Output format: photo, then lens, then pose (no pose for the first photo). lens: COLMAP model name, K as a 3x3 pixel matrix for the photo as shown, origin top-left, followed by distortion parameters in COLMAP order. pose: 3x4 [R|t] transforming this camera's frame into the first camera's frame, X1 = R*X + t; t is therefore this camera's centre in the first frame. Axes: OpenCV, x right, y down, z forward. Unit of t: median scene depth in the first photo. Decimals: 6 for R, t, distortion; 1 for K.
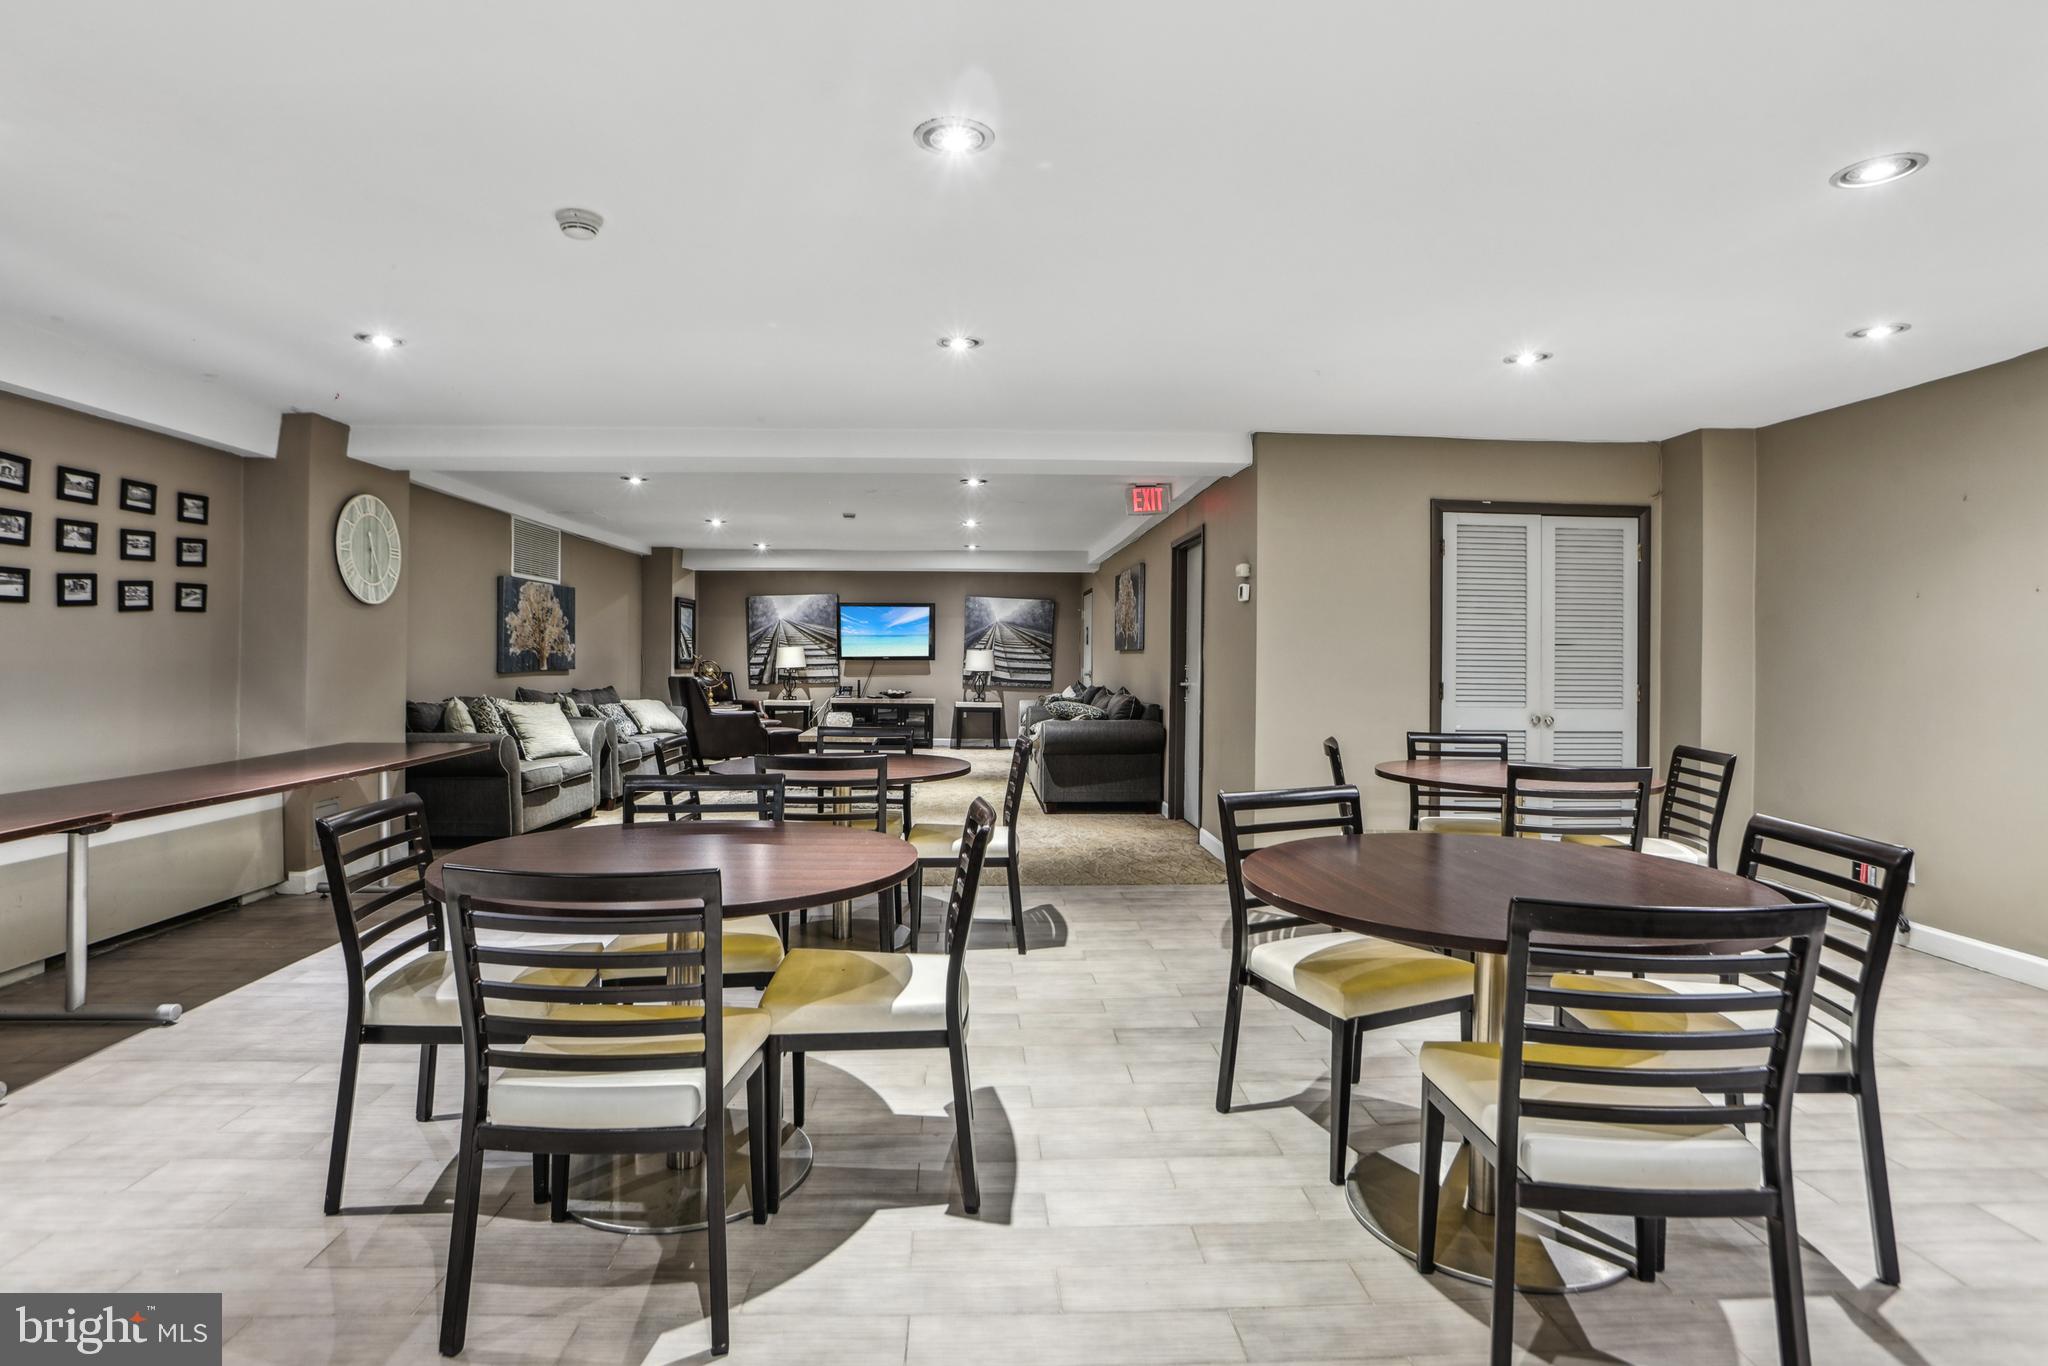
lens RADIAL K [[1054.2, 0, 1003.8], [0, 1054.2, 654.7], [0, 0, 1]] dist [-0.074409, 0.039031]
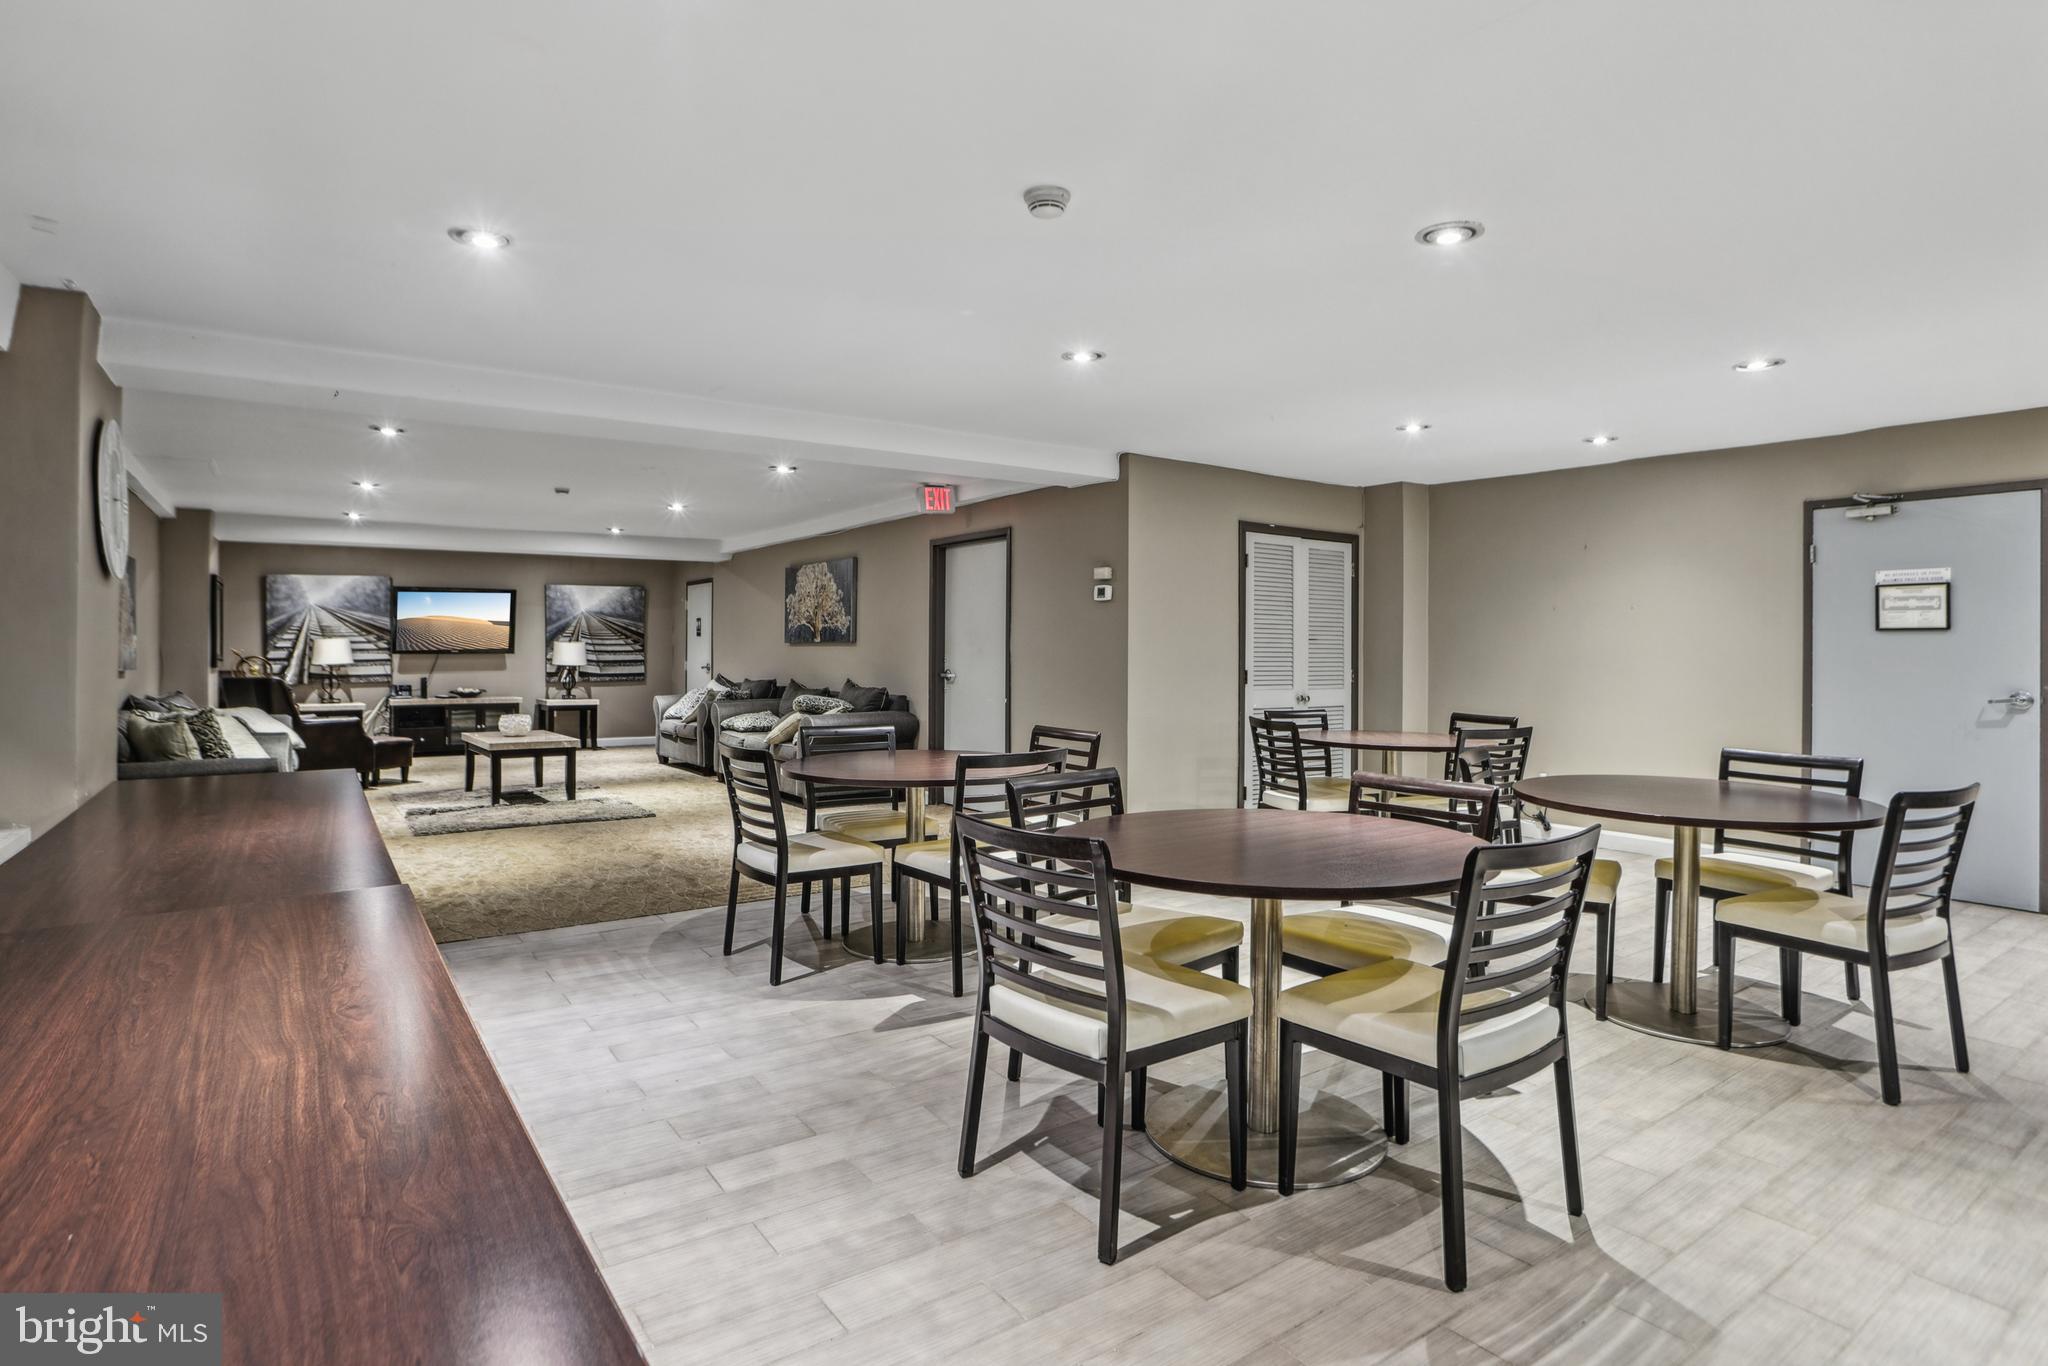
lens RADIAL K [[1052.2, 0, 1020.0], [0, 1052.2, 650.9], [0, 0, 1]] dist [-0.076883, 0.044796]
pose [[0.842240, -0.005080, 0.539079, -0.227025], [0.002157, 0.999979, 0.006054, -0.001999], [-0.539099, -0.003936, 0.842233, 0.048371]]
